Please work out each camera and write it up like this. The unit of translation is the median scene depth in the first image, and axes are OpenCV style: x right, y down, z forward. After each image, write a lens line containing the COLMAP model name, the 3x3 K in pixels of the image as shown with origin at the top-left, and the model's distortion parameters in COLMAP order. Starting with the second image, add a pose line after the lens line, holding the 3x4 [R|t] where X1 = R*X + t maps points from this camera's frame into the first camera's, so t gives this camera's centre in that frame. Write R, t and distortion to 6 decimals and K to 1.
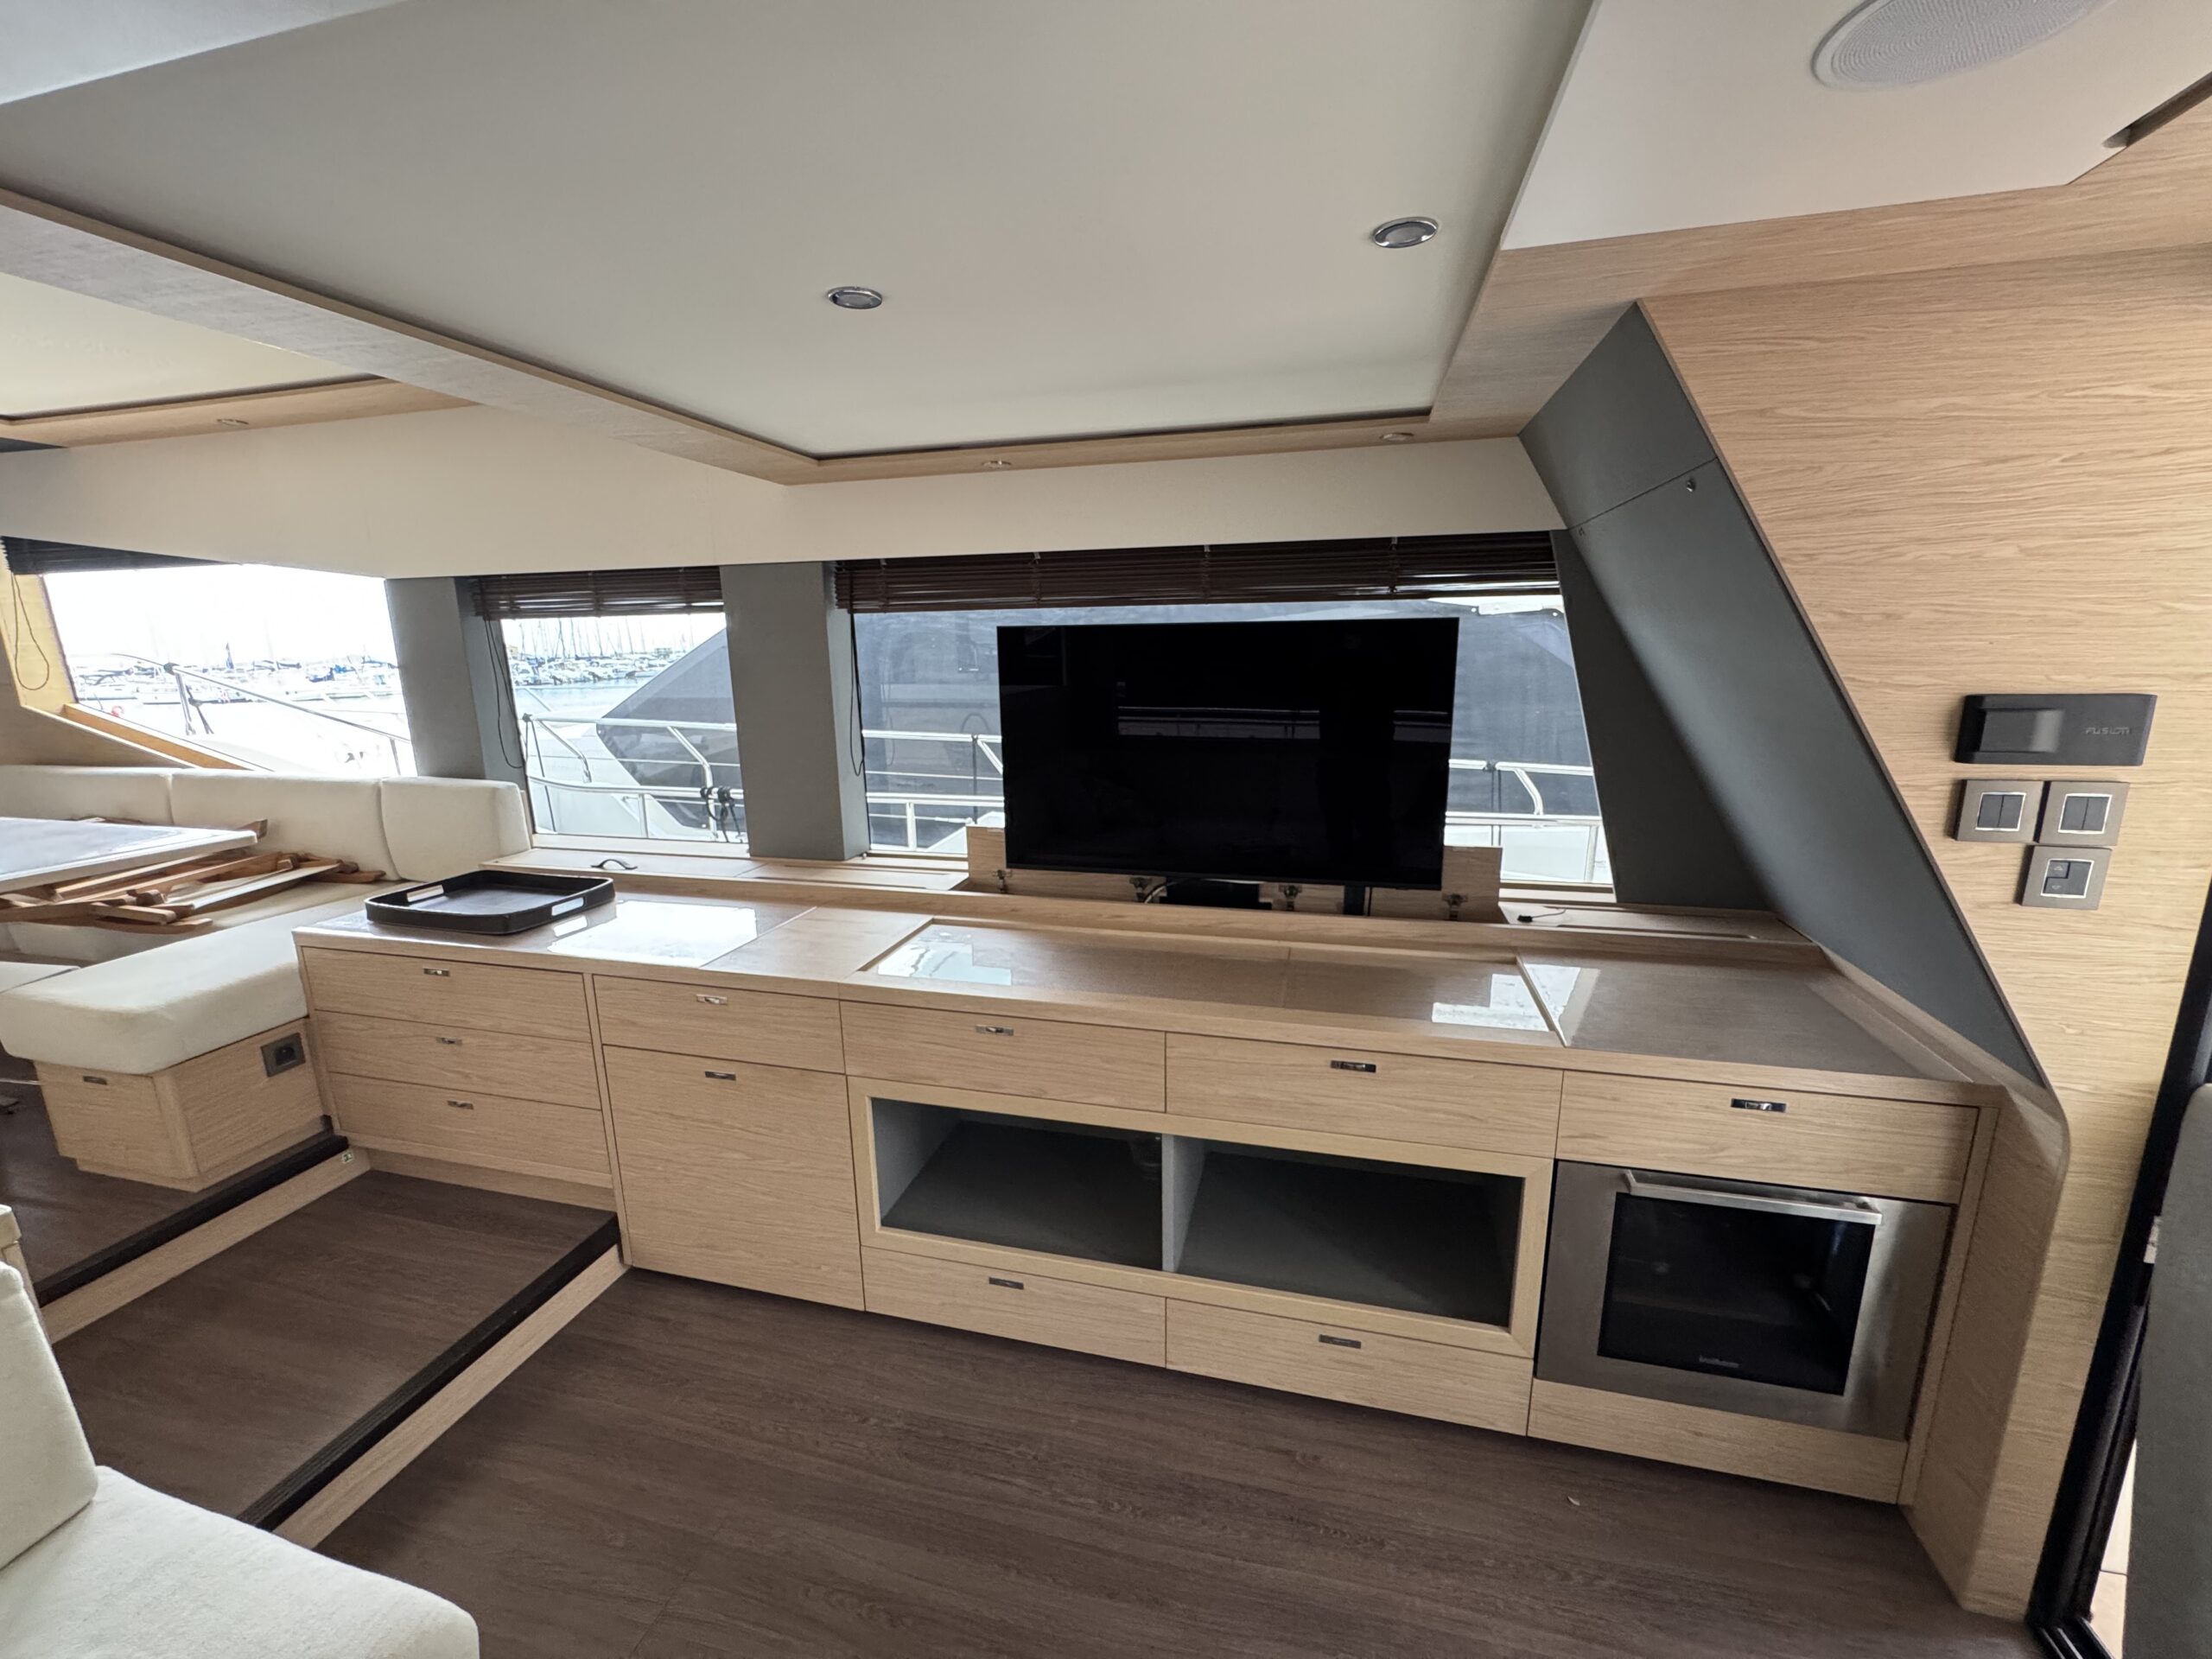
lens RADIAL K [[889.4, 0, 1106.0], [0, 889.4, 829.5], [0, 0, 1]] dist [-0.001700, 0.000196]
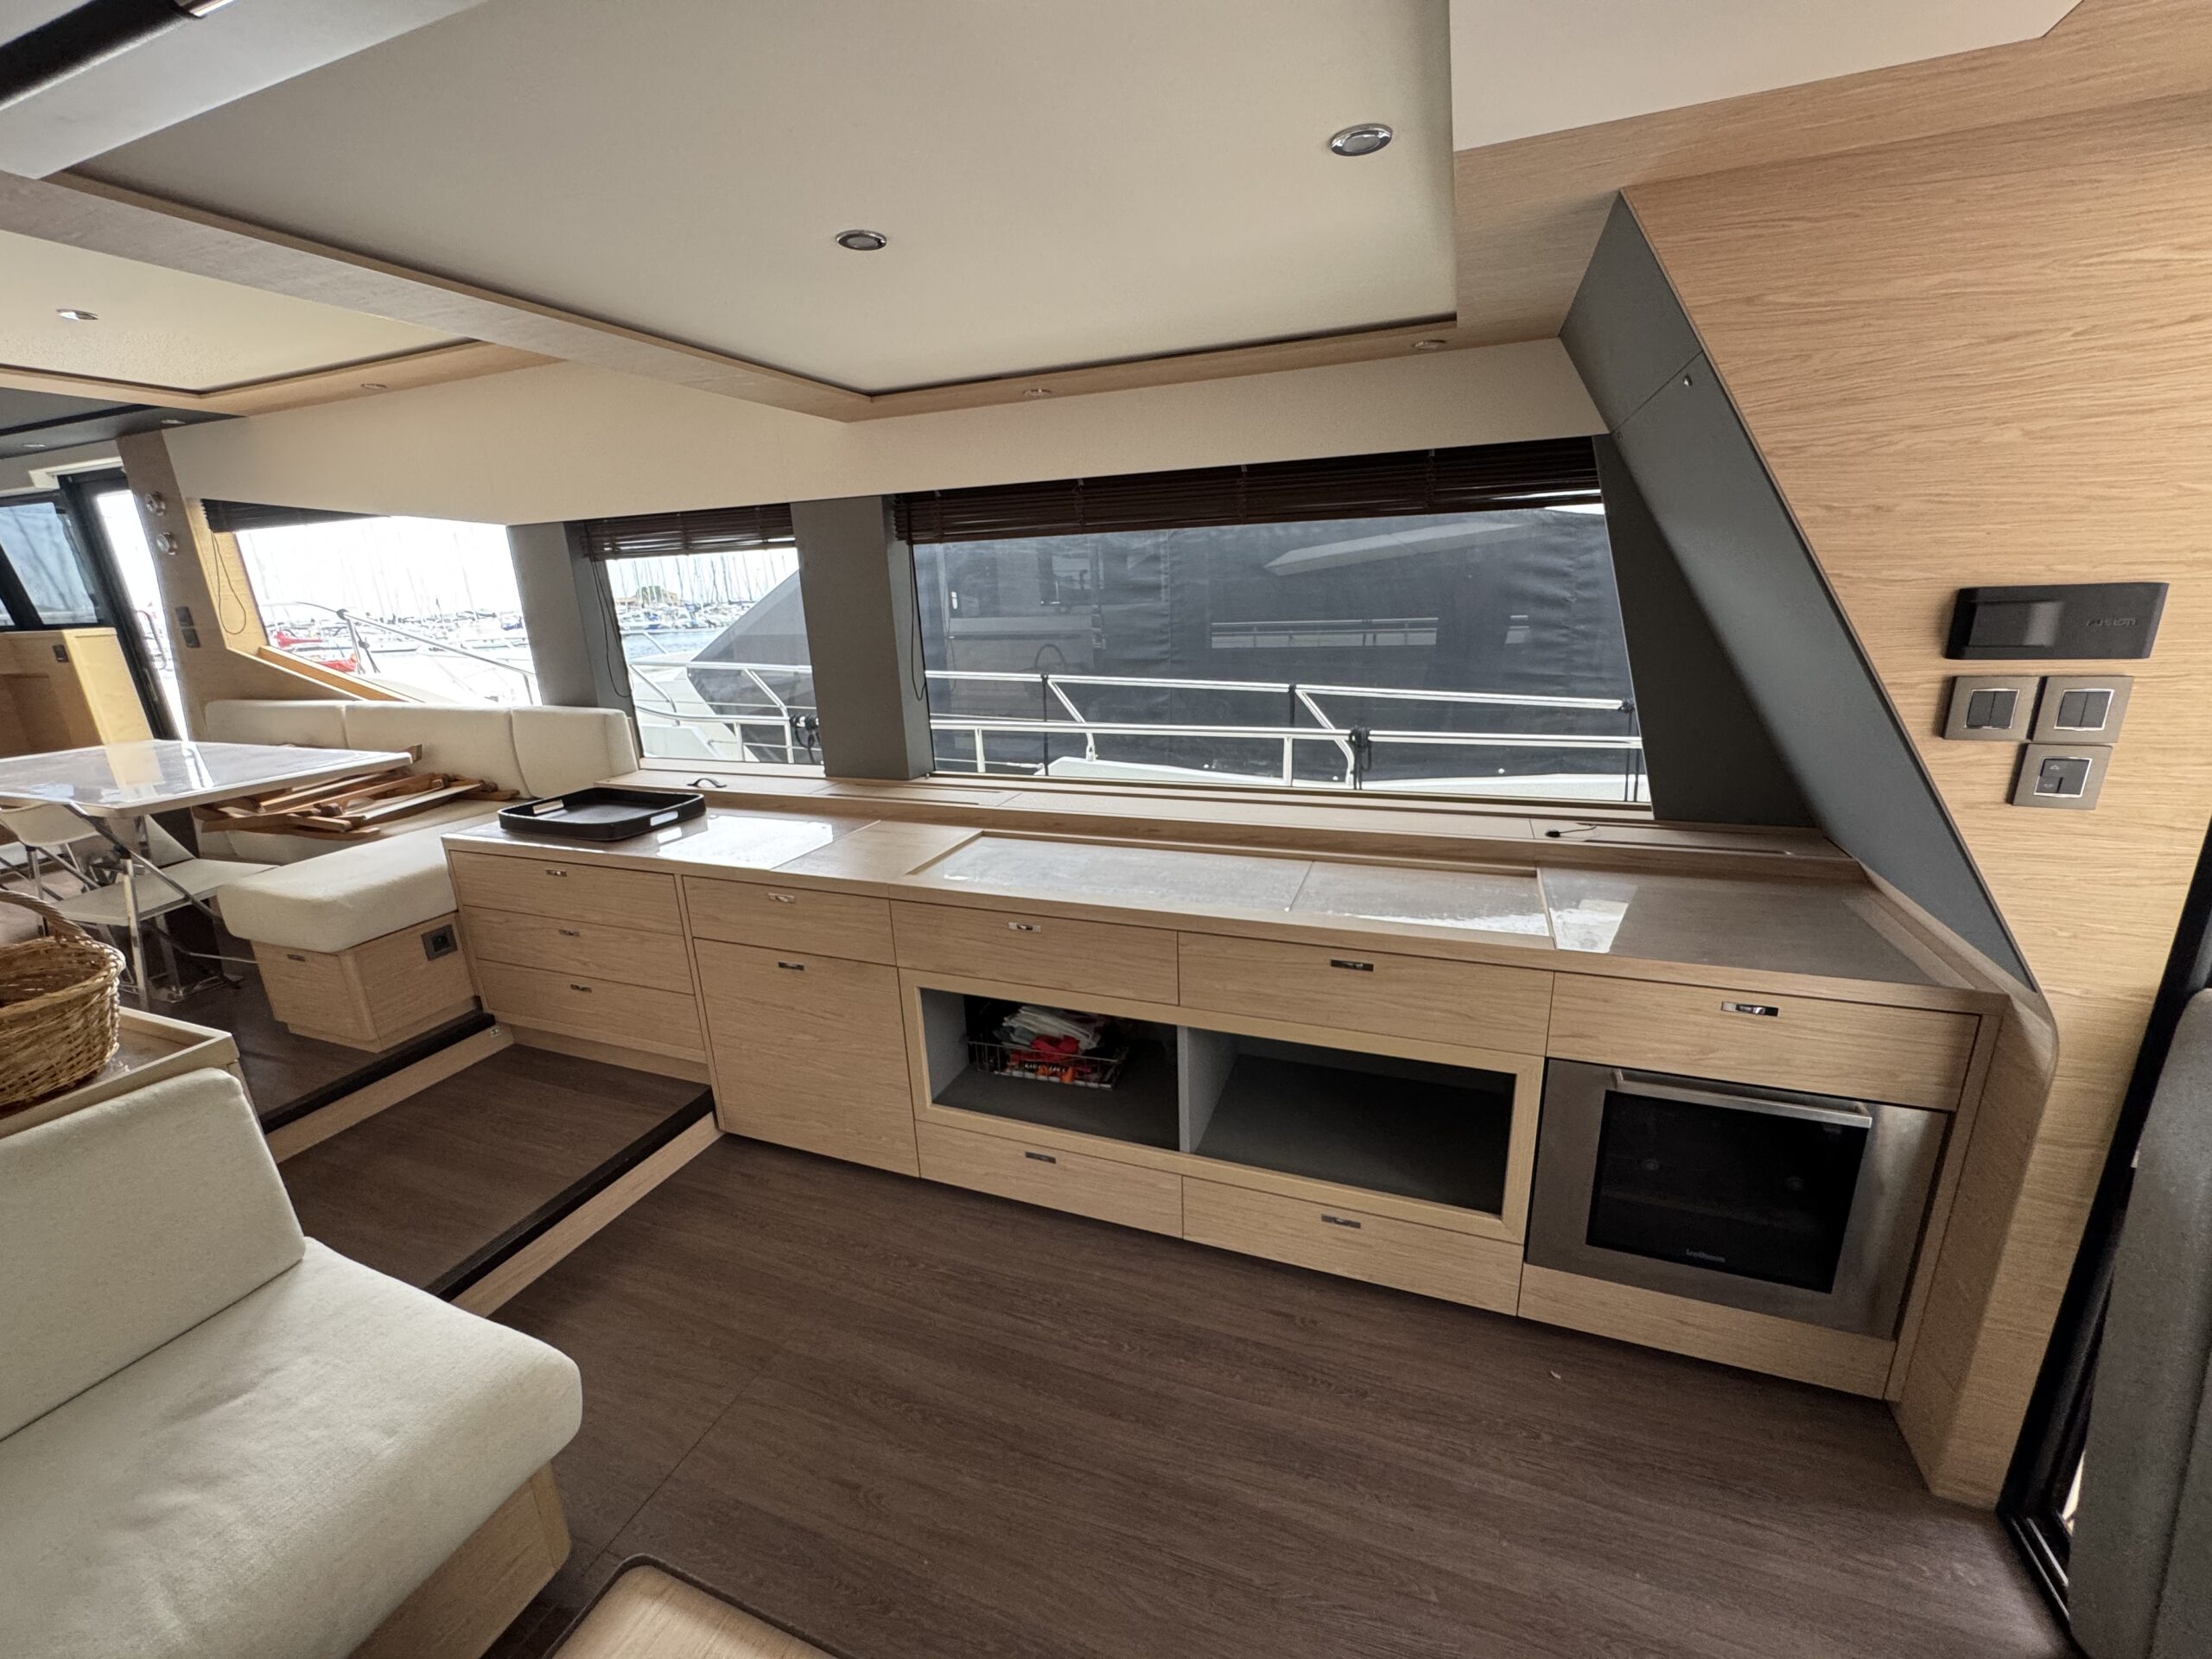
lens RADIAL K [[889.4, 0, 1106.0], [0, 889.4, 829.5], [0, 0, 1]] dist [-0.001700, 0.000196]
pose [[0.993416, 0.008518, -0.114244, 0.104916], [-0.000582, 0.997594, 0.069319, 0.032050], [0.114560, -0.068796, 0.991031, -0.065703]]
